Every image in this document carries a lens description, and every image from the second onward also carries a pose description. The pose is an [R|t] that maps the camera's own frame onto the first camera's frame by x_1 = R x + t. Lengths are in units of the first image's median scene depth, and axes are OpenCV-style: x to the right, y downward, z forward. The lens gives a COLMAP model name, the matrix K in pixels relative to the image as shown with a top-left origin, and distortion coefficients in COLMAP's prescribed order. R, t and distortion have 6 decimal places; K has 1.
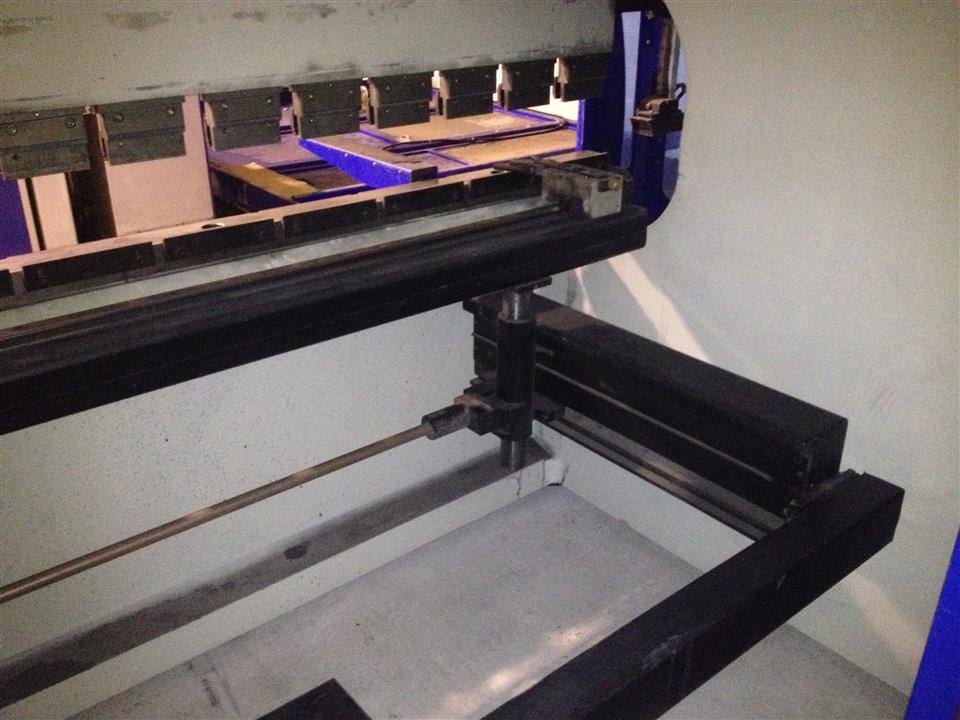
lens RADIAL K [[906.6, 0, 479.2], [0, 906.6, 360.3], [0, 0, 1]] dist [-0.011014, 0.000000]
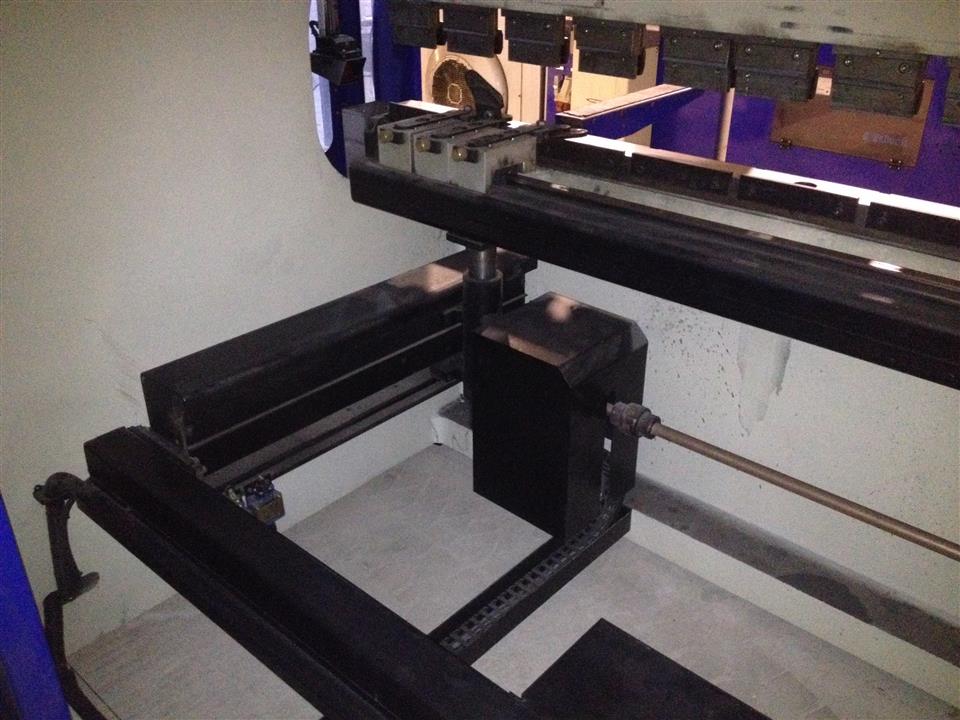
lens RADIAL K [[906.6, 0, 479.3], [0, 906.6, 360.7], [0, 0, 1]] dist [-0.011014, 0.000000]
pose [[0.156564, 0.457074, -0.875541, 0.664578], [-0.410489, 0.836396, 0.363235, -0.230258], [0.898324, 0.302530, 0.318574, 0.514544]]
